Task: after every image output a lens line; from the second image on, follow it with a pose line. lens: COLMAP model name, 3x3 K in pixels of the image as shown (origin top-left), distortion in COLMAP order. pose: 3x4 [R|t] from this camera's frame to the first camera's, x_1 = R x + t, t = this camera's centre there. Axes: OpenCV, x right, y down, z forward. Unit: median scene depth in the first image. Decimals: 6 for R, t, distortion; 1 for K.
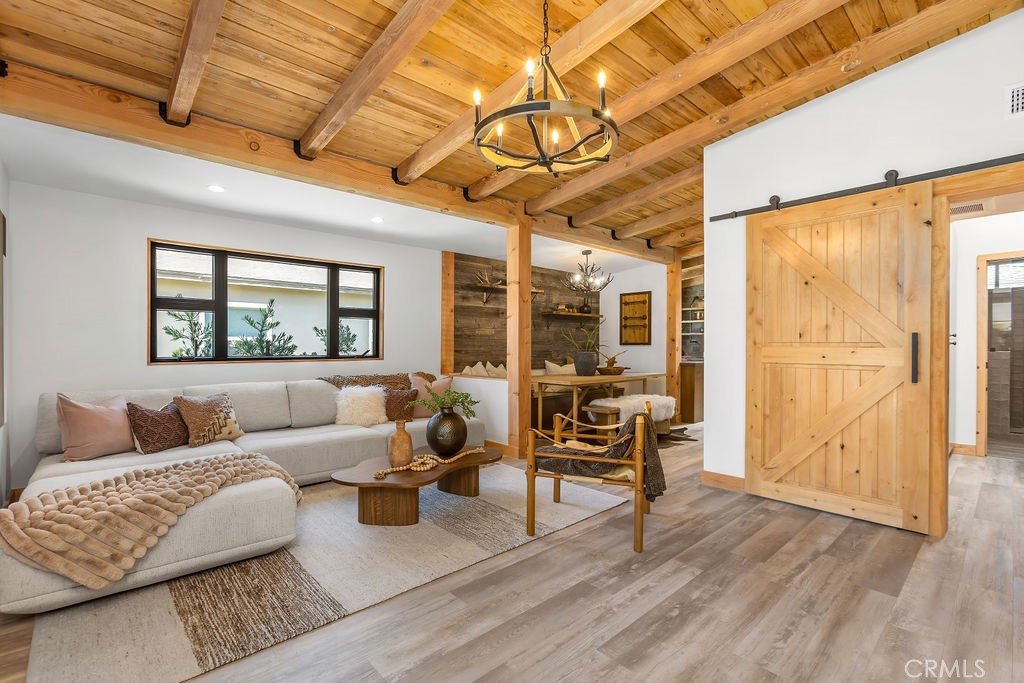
lens RADIAL K [[468.5, 0, 512.0], [0, 468.5, 341.5], [0, 0, 1]] dist [-0.004397, 0.000028]
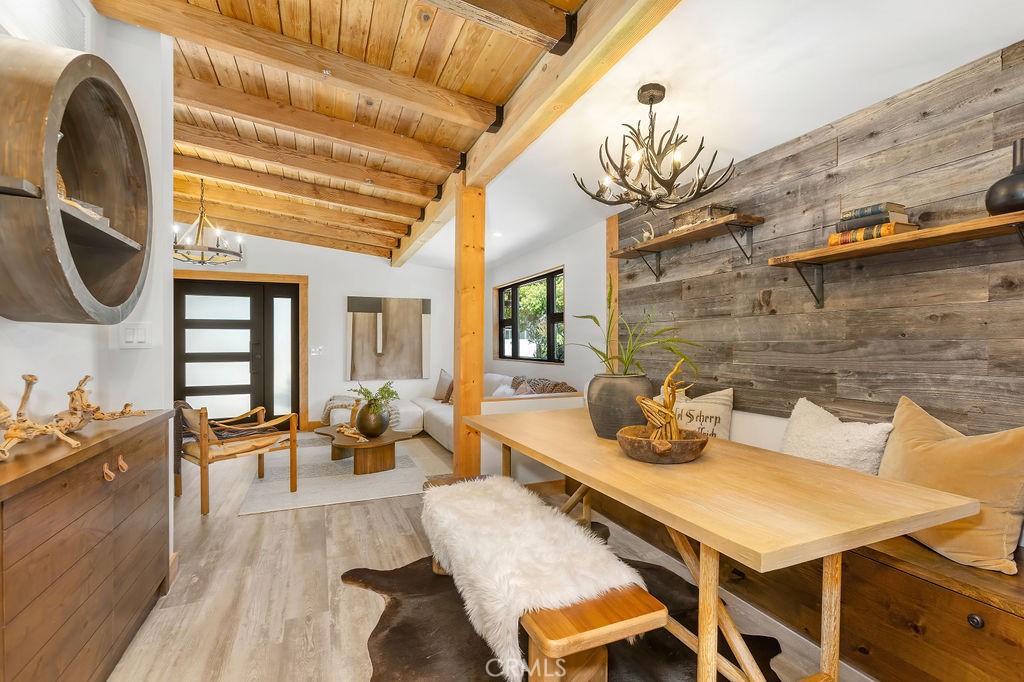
lens RADIAL K [[468.5, 0, 512.0], [0, 468.5, 341.0], [0, 0, 1]] dist [-0.004397, 0.000028]
pose [[-0.340338, -0.006221, -0.940283, 0.797346], [0.009619, 0.999903, -0.010096, -0.000993], [0.940254, -0.012481, -0.340245, 1.540172]]
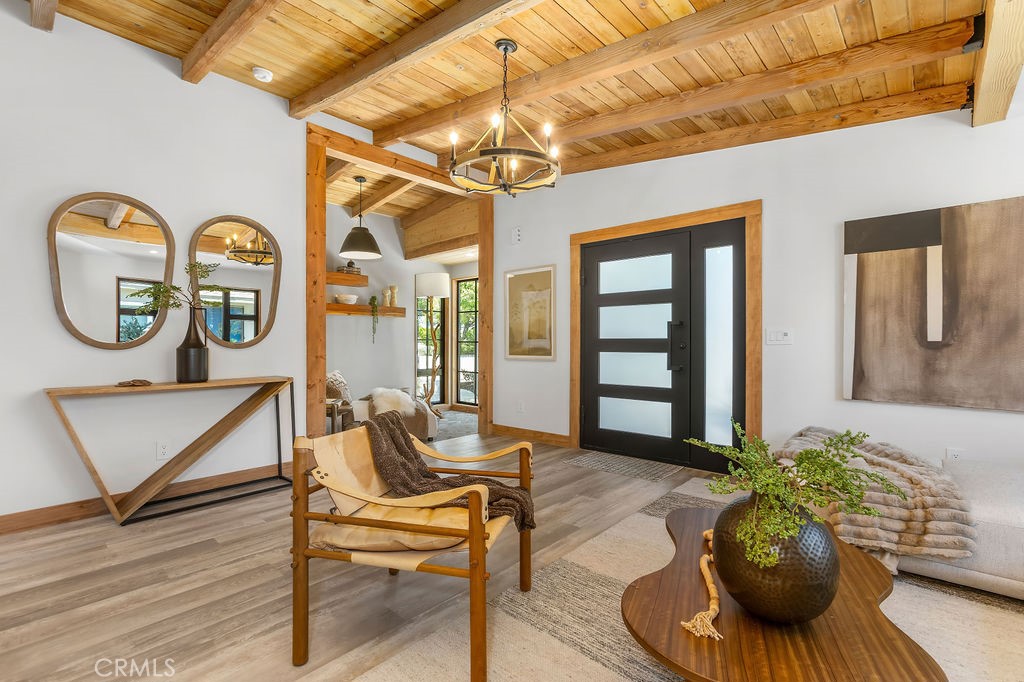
lens RADIAL K [[466.3, 0, 502.4], [0, 466.3, 338.7], [0, 0, 1]] dist [-0.000061, 0.001085]
pose [[-0.997128, -0.002767, -0.075684, 0.090858], [-0.001789, 0.999914, -0.012987, 0.026069], [0.075713, -0.012815, -0.997047, 1.176301]]
